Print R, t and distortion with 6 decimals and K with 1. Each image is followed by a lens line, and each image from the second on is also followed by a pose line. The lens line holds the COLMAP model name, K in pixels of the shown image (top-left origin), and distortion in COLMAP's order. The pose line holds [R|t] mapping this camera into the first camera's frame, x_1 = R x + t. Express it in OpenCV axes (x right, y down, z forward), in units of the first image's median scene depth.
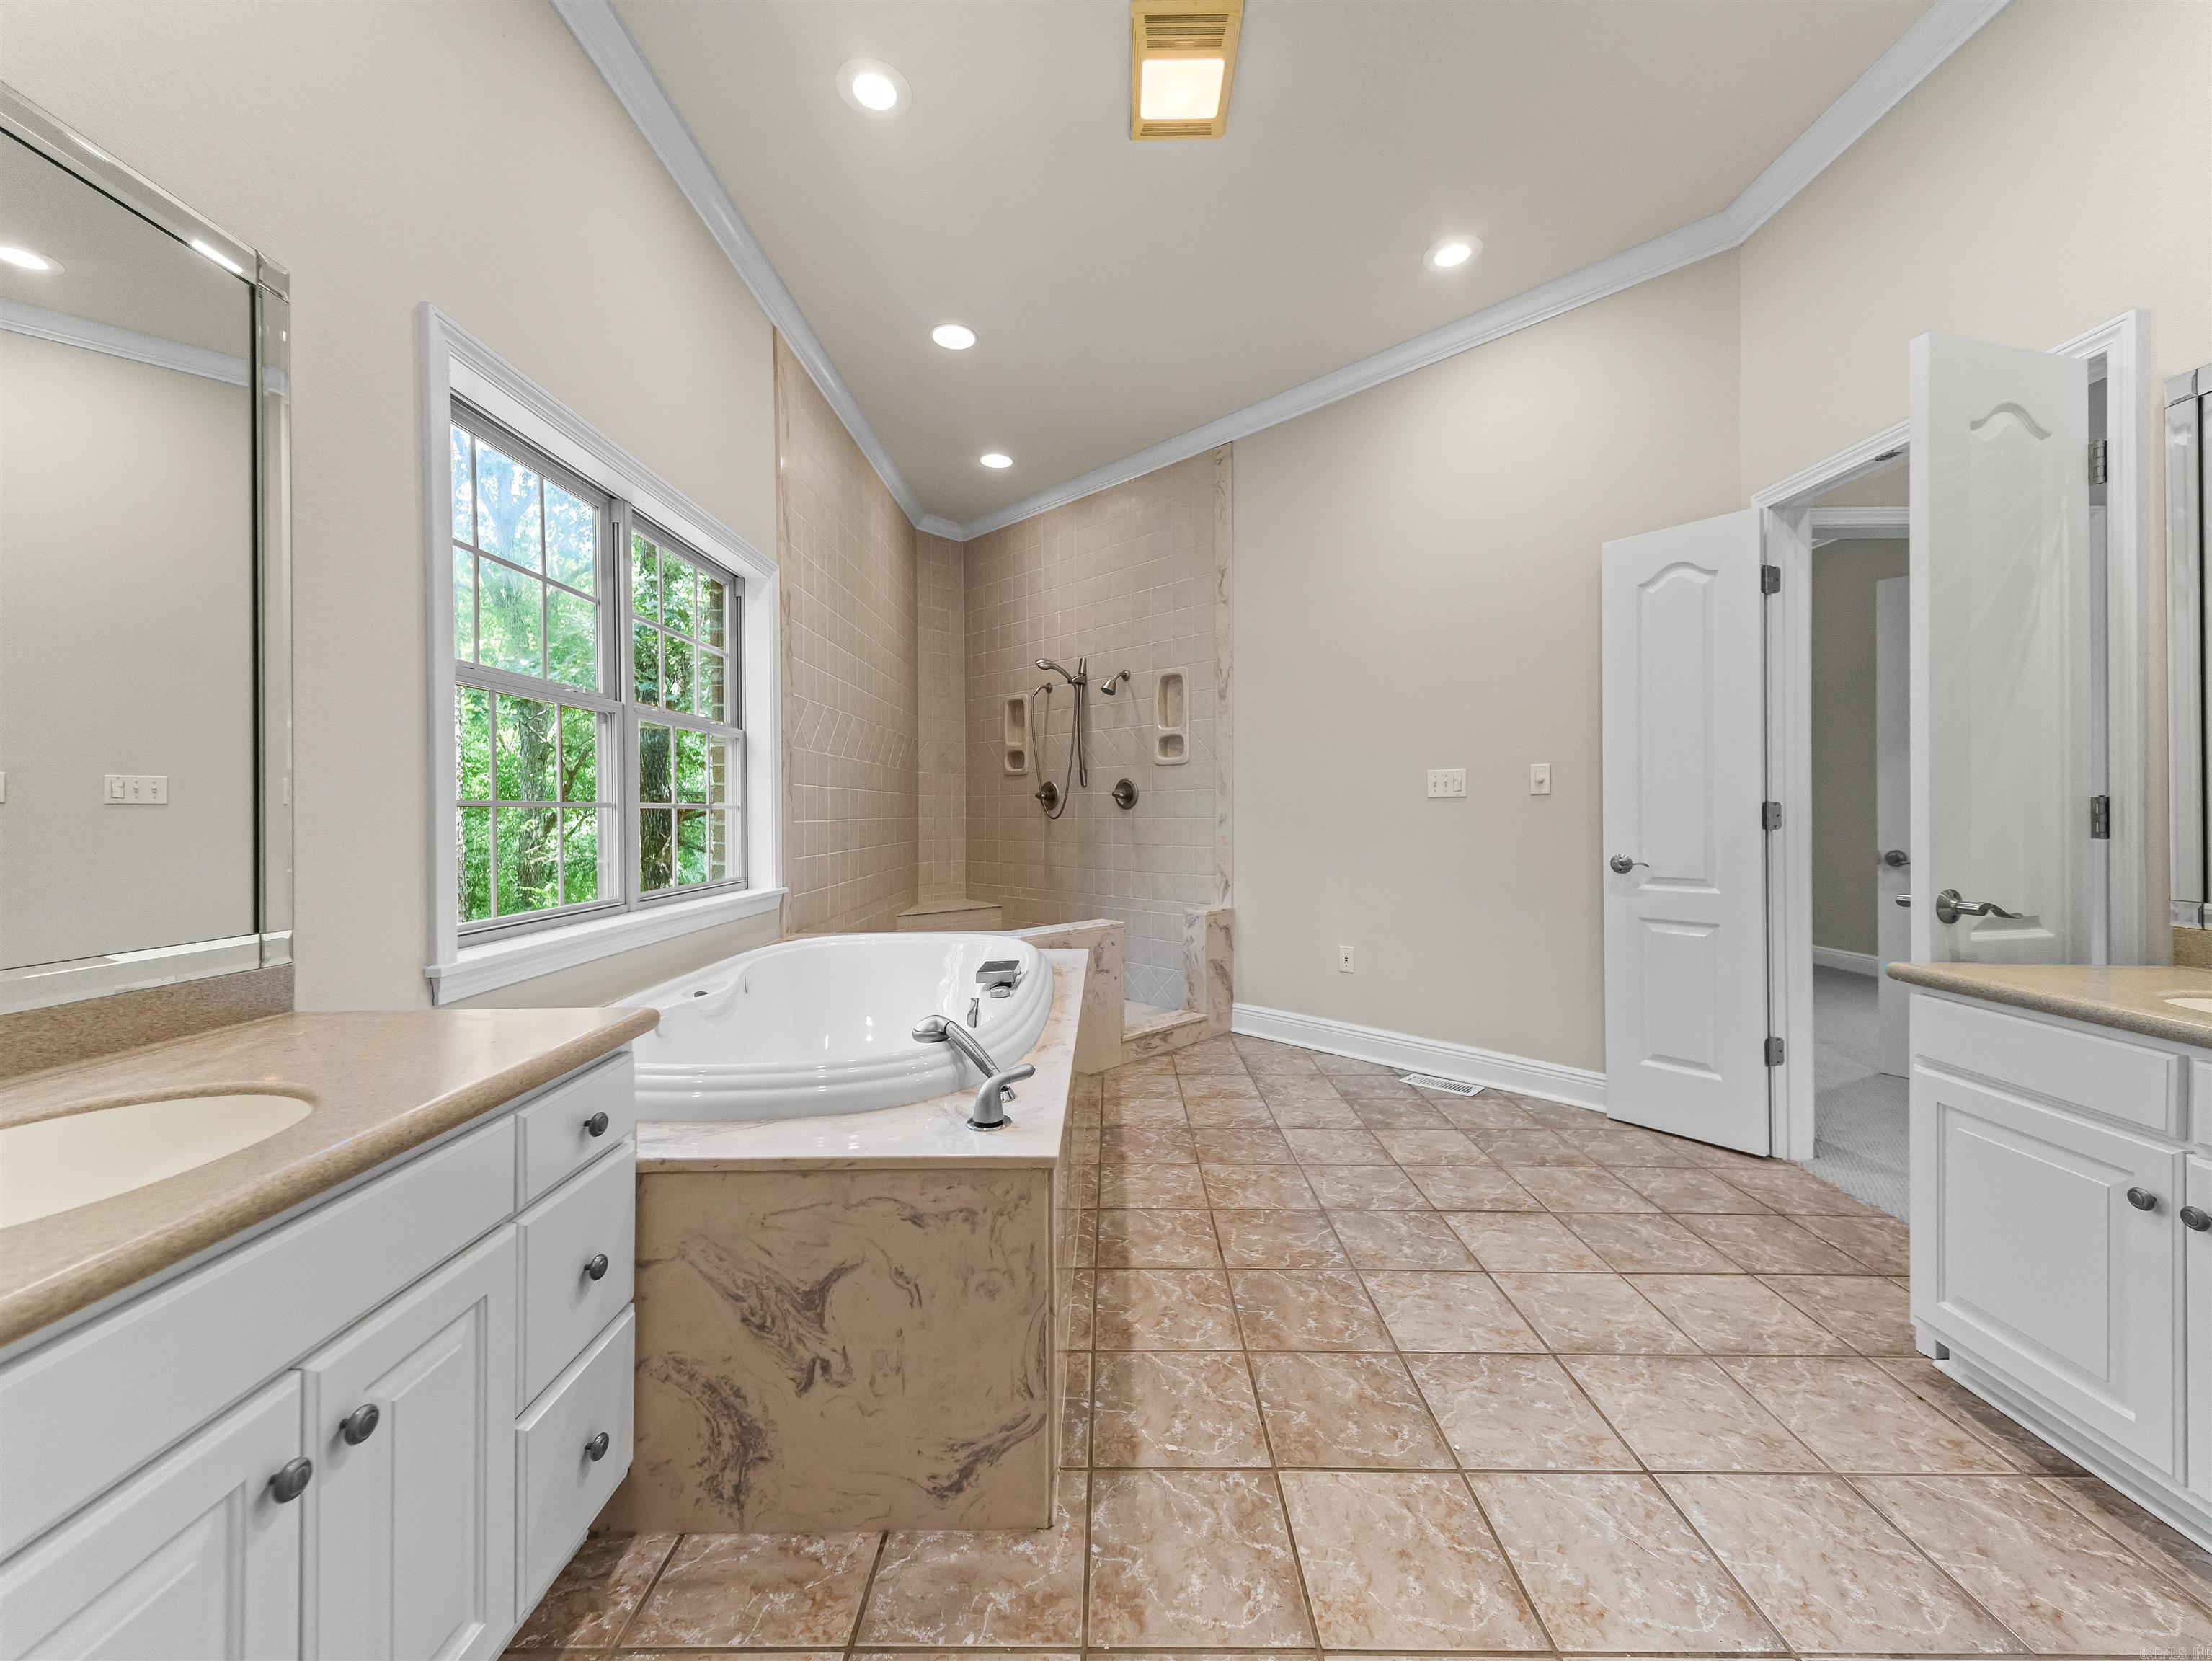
lens RADIAL K [[861.7, 0, 1102.8], [0, 861.7, 813.1], [0, 0, 1]] dist [0.019659, -0.001608]
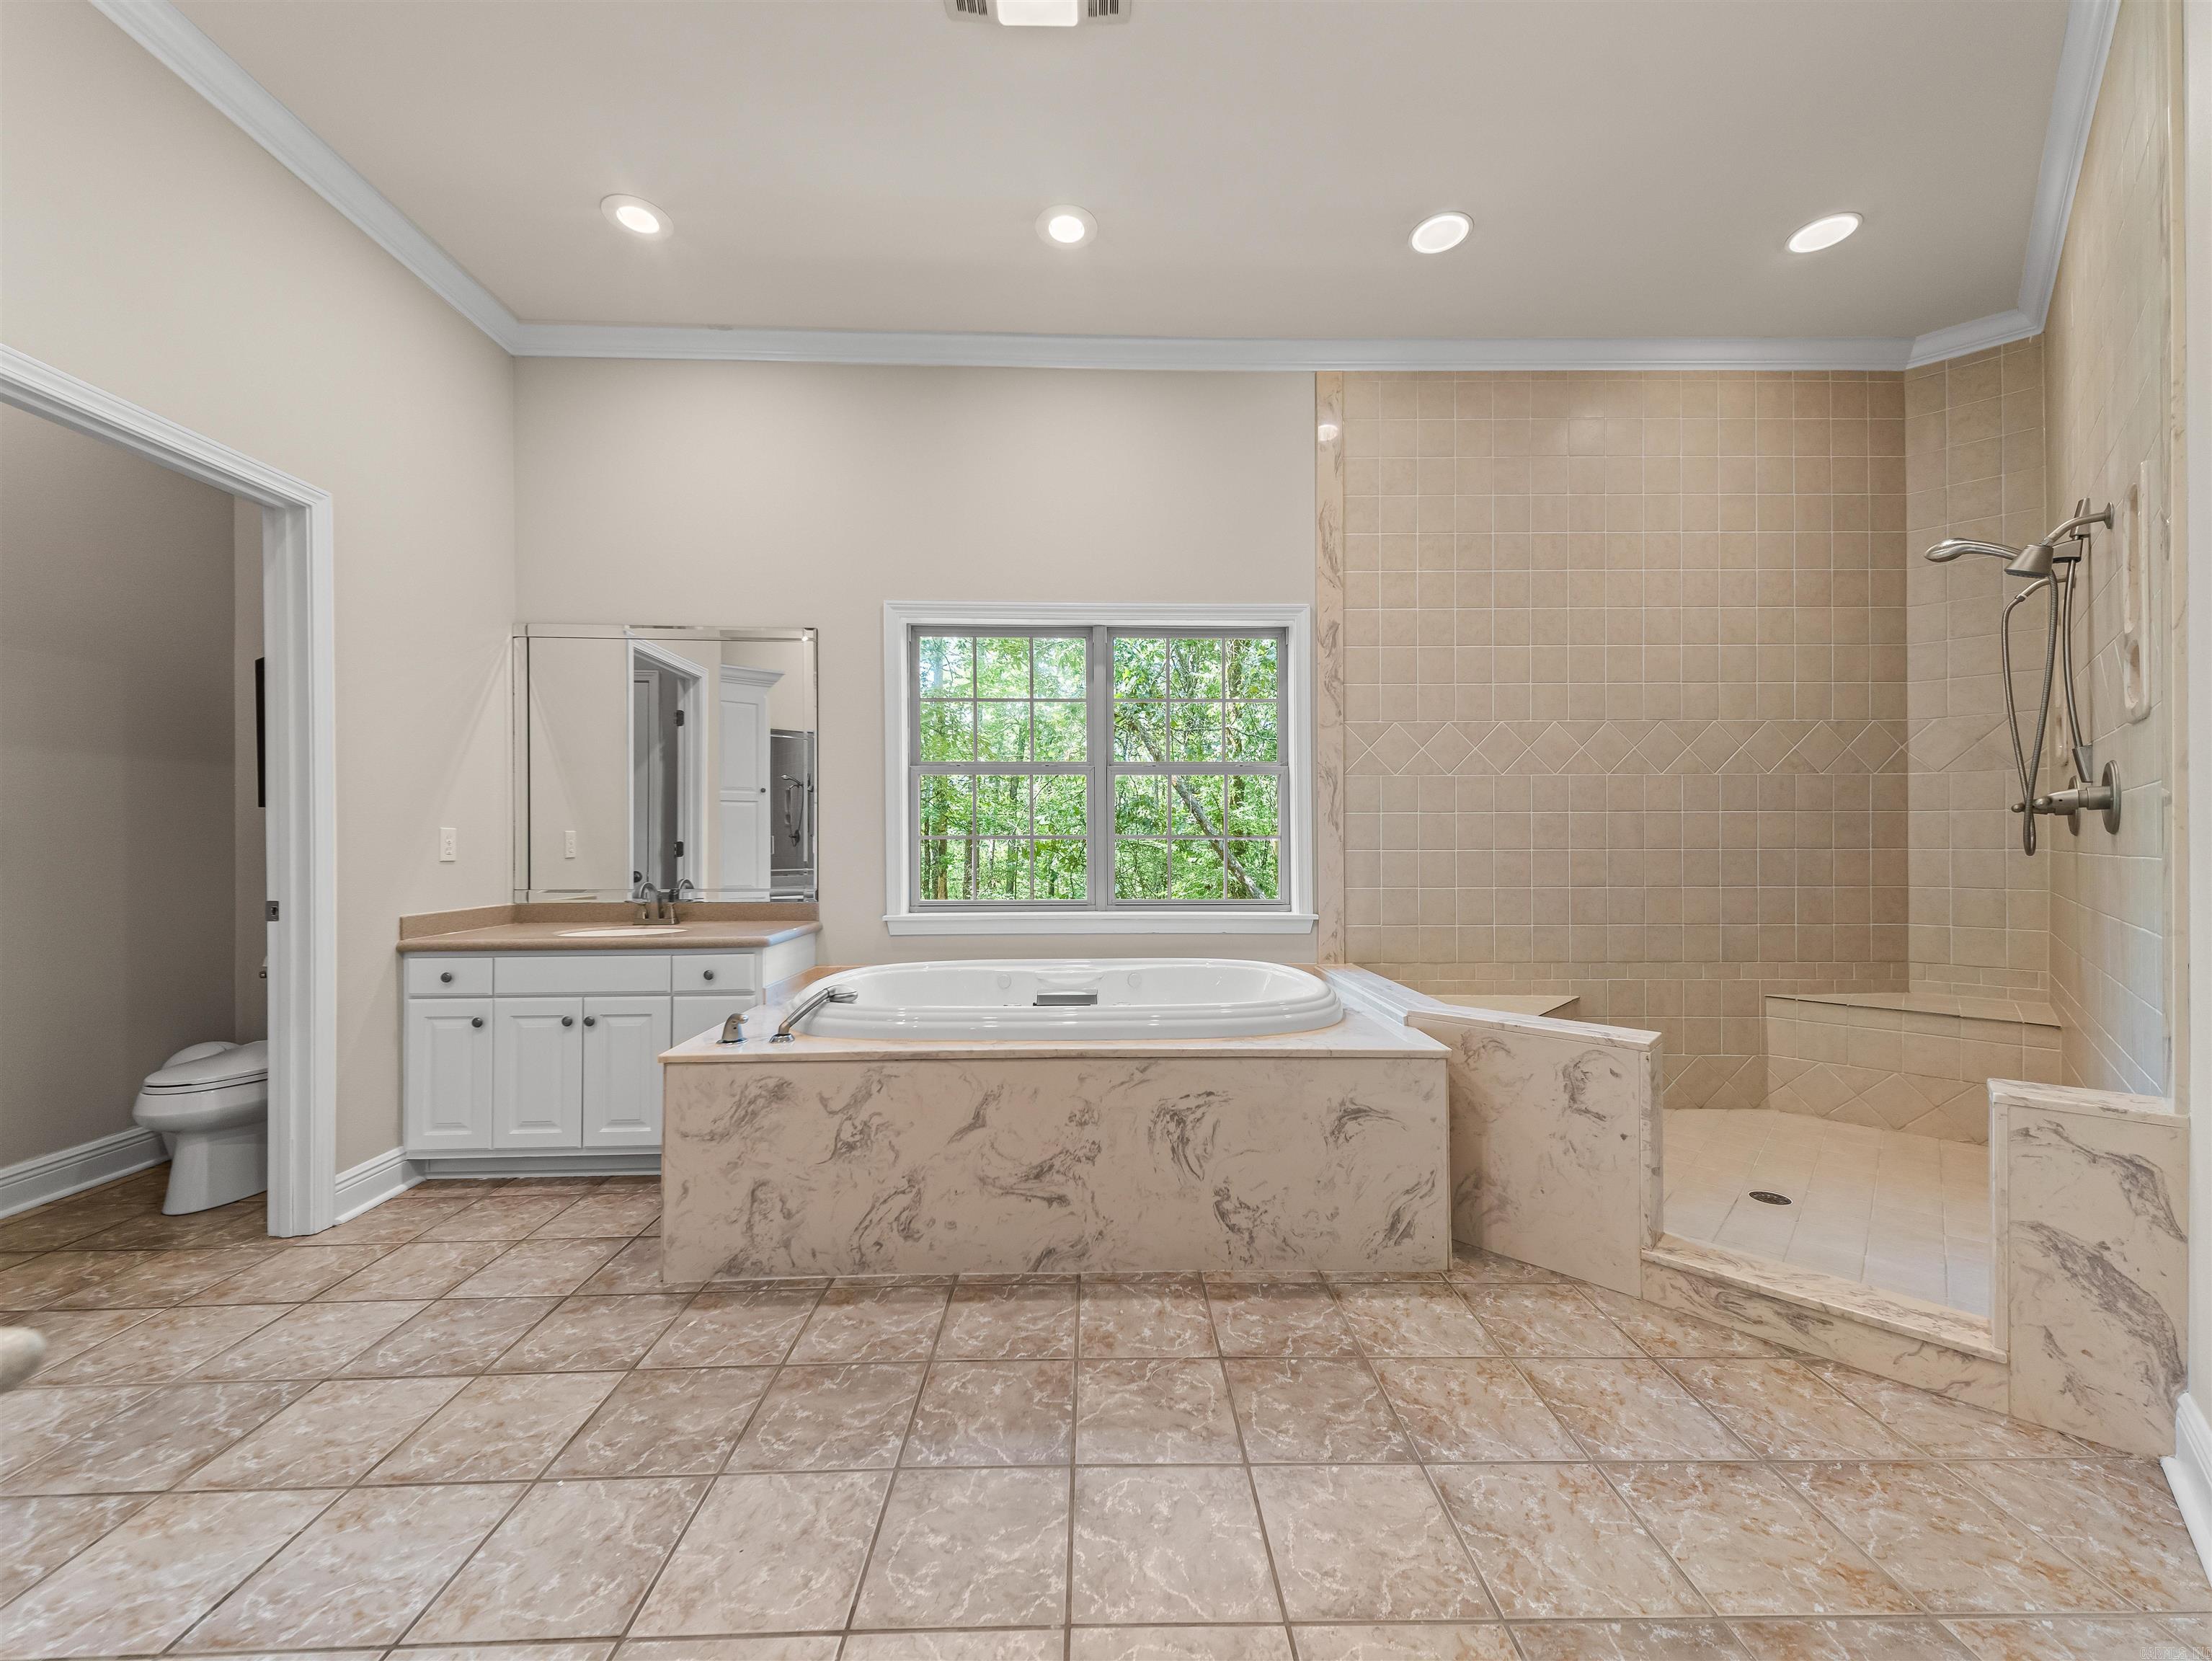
lens RADIAL K [[861.7, 0, 1108.7], [0, 861.7, 840.5], [0, 0, 1]] dist [0.019659, -0.001608]
pose [[0.035420, 0.007110, -0.999347, 1.002300], [-0.000751, 0.999975, 0.007087, -0.013398], [0.999372, 0.000499, 0.035424, 1.117919]]
